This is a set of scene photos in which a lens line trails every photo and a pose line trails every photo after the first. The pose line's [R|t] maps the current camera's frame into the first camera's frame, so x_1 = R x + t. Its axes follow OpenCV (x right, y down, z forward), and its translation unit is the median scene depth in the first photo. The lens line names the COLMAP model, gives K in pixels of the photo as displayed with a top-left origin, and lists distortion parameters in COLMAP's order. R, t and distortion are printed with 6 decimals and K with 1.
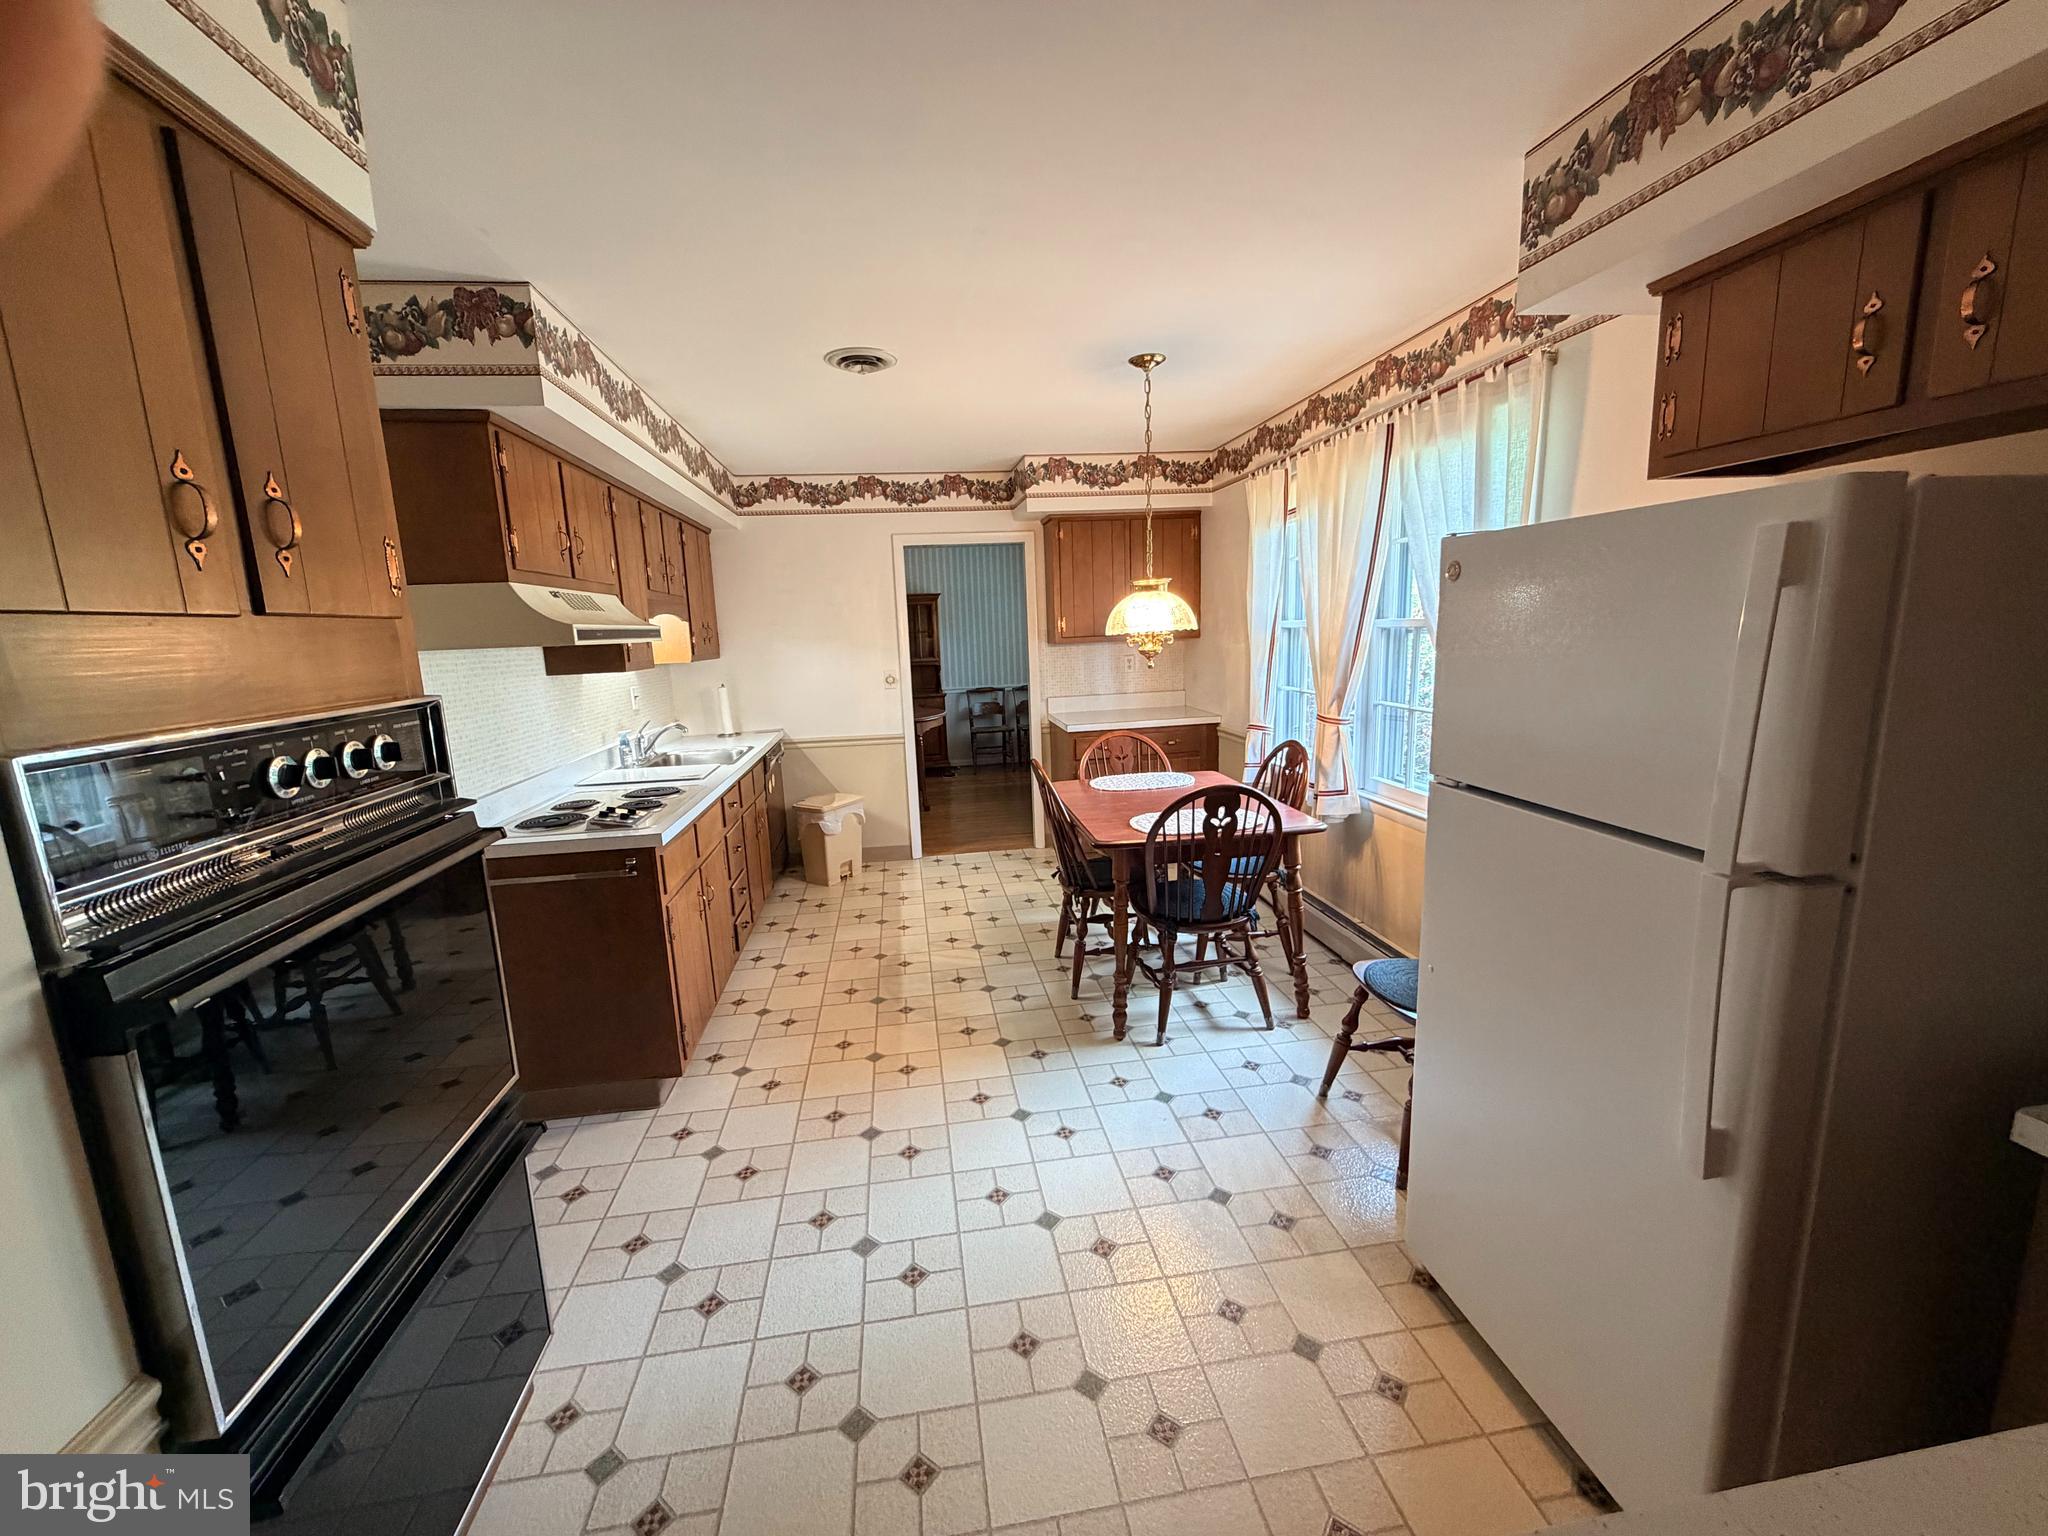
lens RADIAL K [[812.9, 0, 1013.4], [0, 812.9, 765.5], [0, 0, 1]] dist [0.000105, 0.000572]
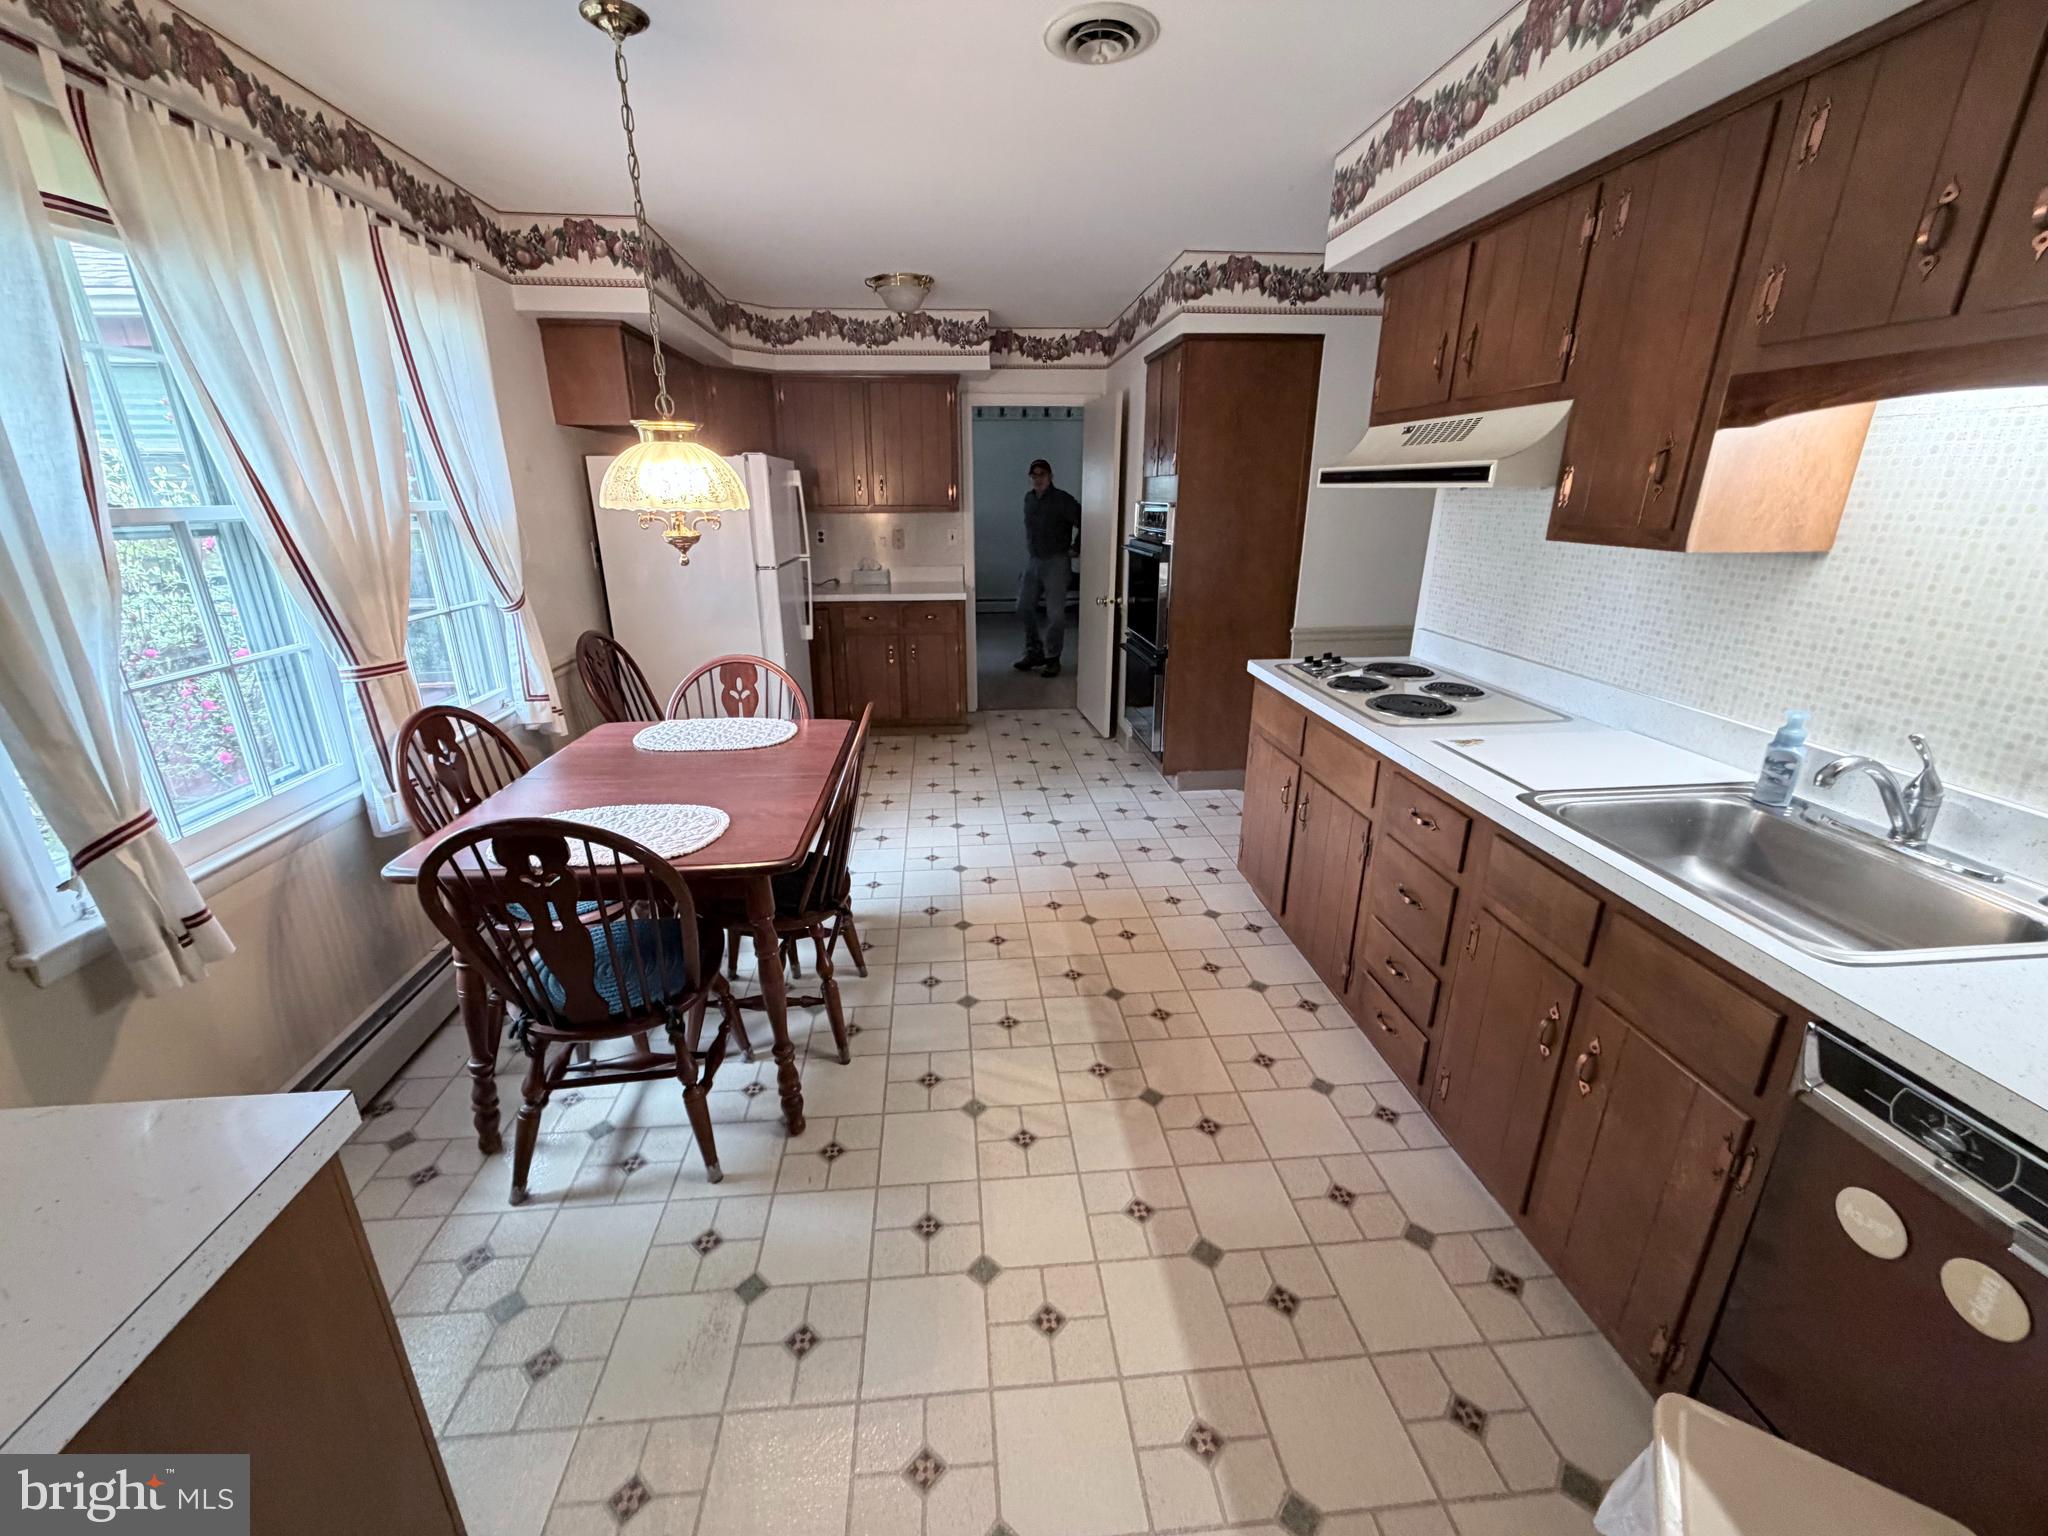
lens RADIAL K [[812.9, 0, 1007.9], [0, 812.9, 764.6], [0, 0, 1]] dist [0.000105, 0.000572]
pose [[-0.997315, 0.023129, 0.069481, -0.136617], [0.053558, 0.877445, 0.476677, -0.291371], [-0.049940, 0.479118, -0.876328, 1.720107]]
